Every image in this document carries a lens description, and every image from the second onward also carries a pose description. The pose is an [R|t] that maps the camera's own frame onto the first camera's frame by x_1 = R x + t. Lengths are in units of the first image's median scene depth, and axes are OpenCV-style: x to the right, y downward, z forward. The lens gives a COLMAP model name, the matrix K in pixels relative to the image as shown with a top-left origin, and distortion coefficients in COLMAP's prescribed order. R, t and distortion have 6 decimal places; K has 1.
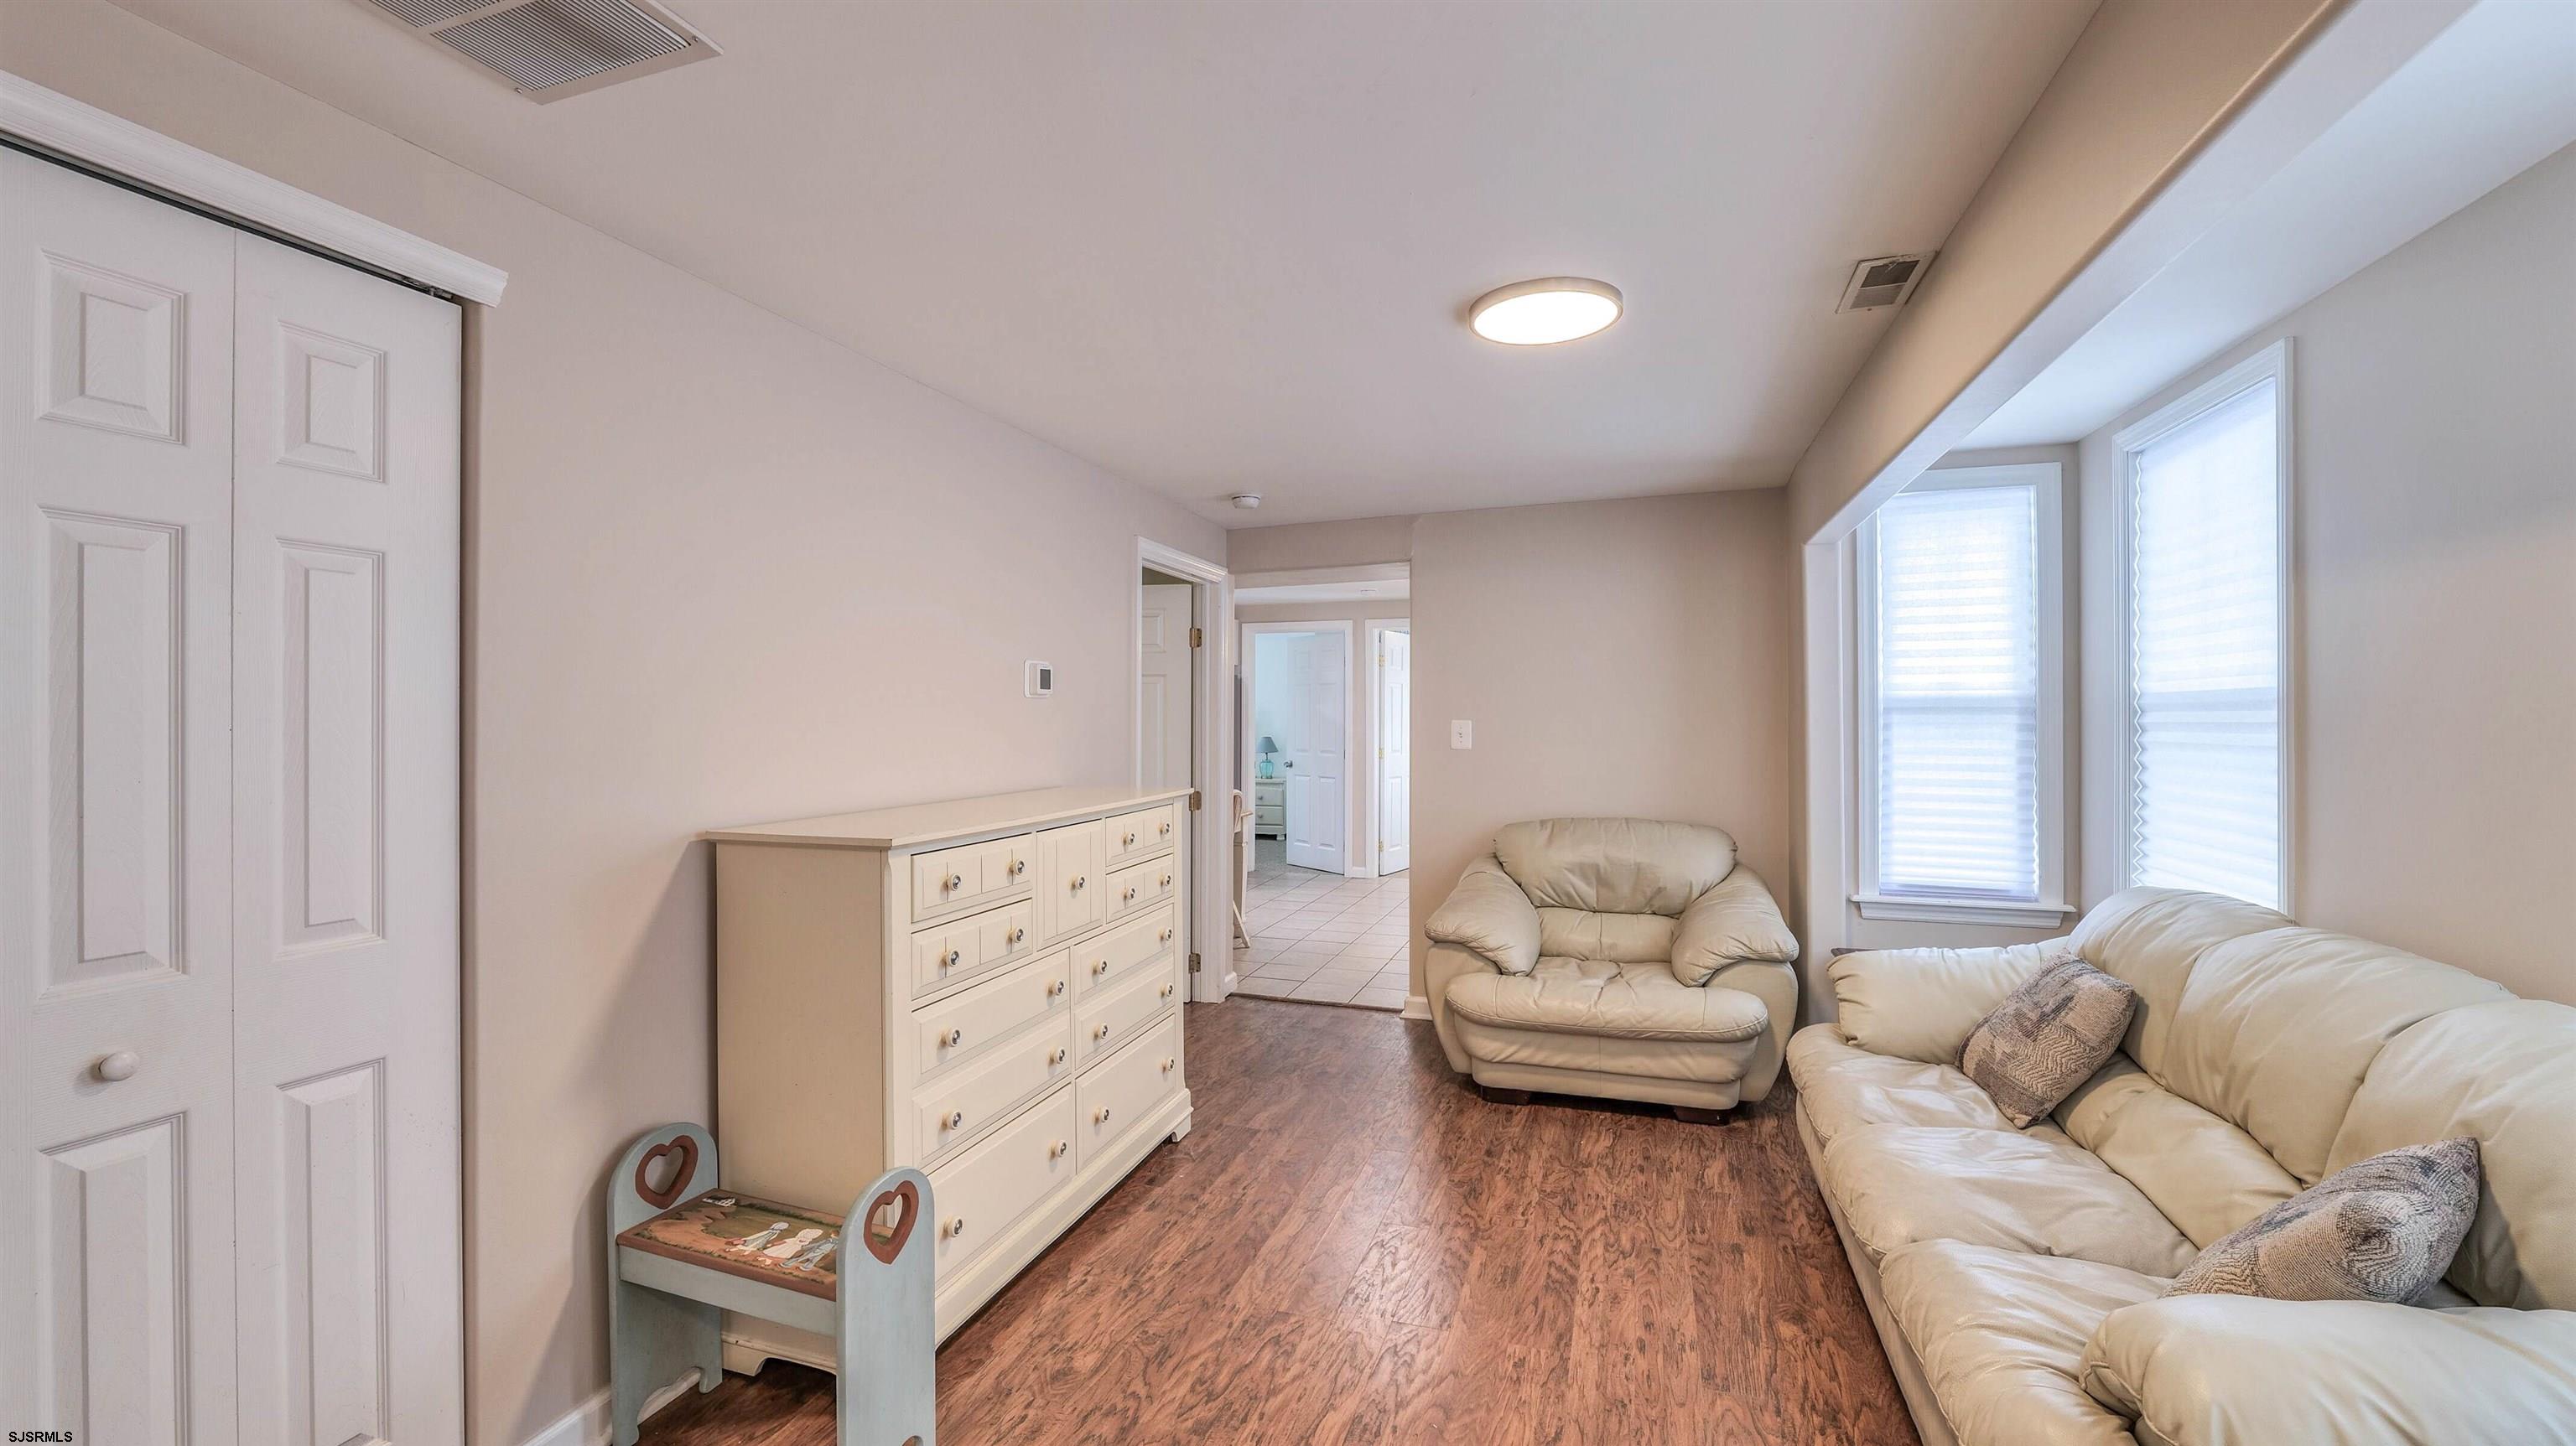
lens RADIAL K [[1037.2, 0, 1282.4], [0, 1037.2, 720.2], [0, 0, 1]] dist [-0.001019, -0.000005]
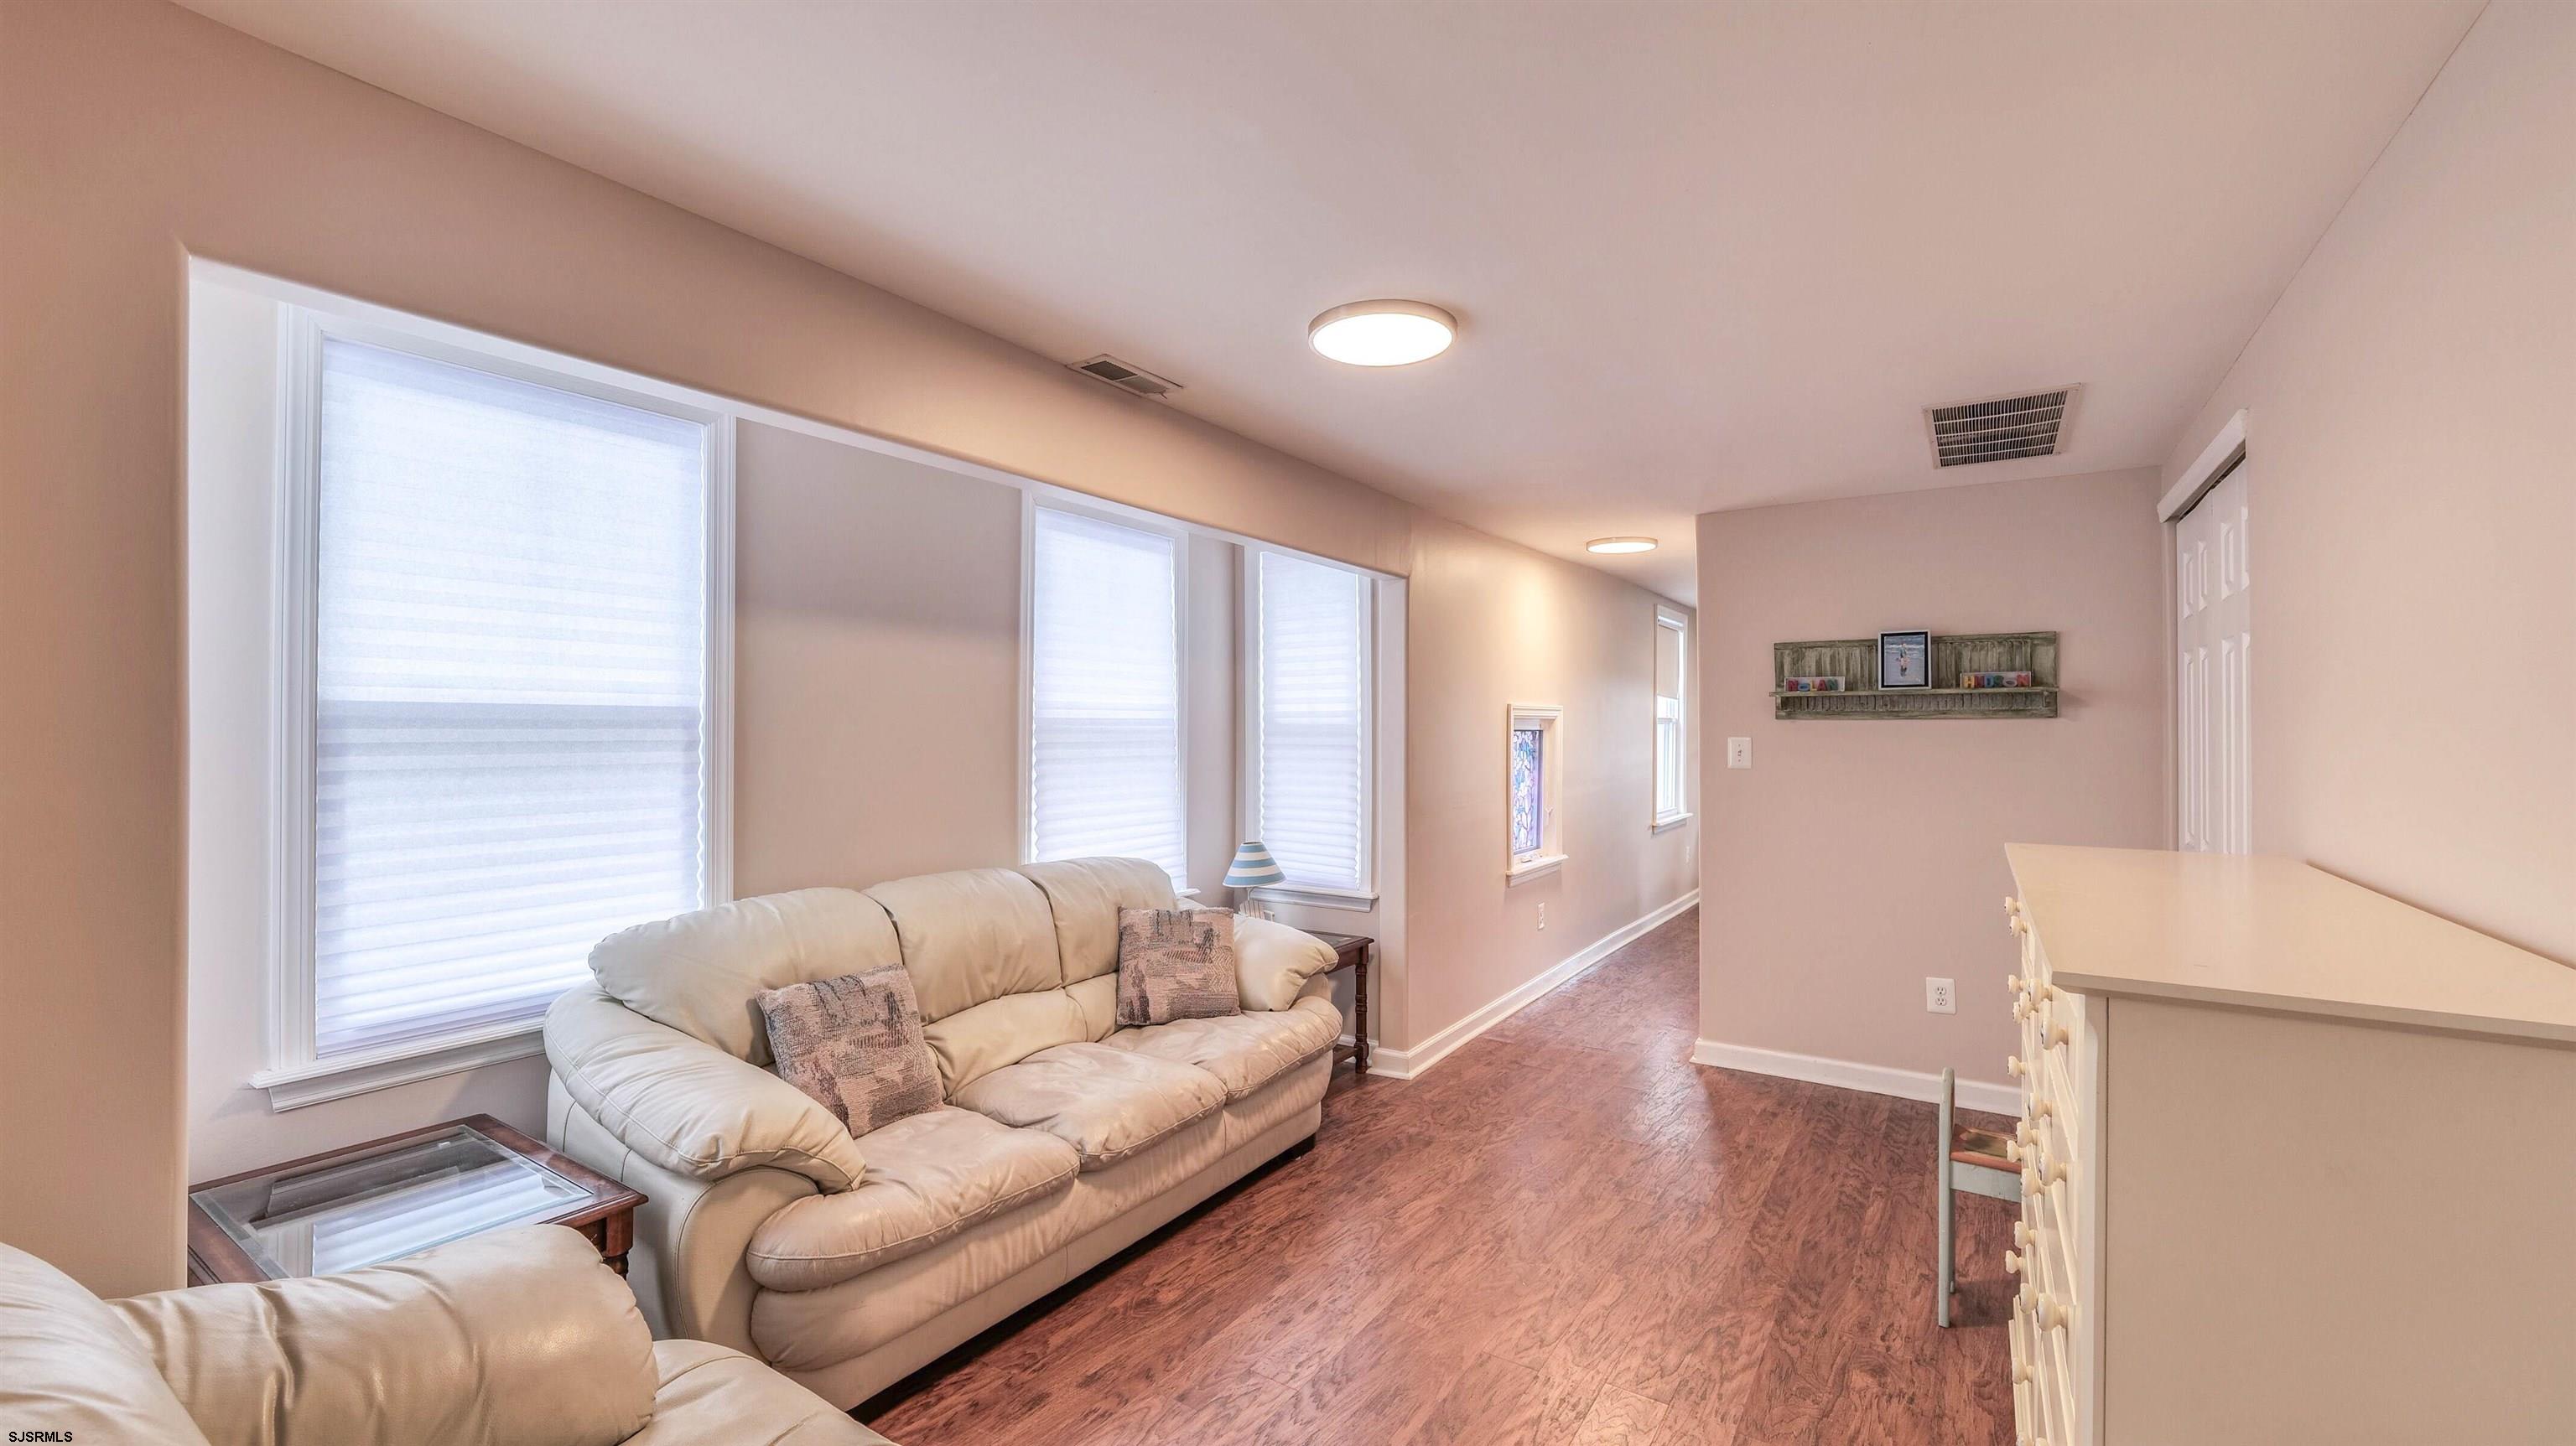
lens RADIAL K [[1037.2, 0, 1286.9], [0, 1037.2, 727.8], [0, 0, 1]] dist [-0.001019, -0.000005]
pose [[-0.964930, -0.002194, 0.262500, 0.081176], [-0.002507, 0.999996, -0.000858, -0.010449], [-0.262497, -0.001486, -0.964932, 2.000999]]
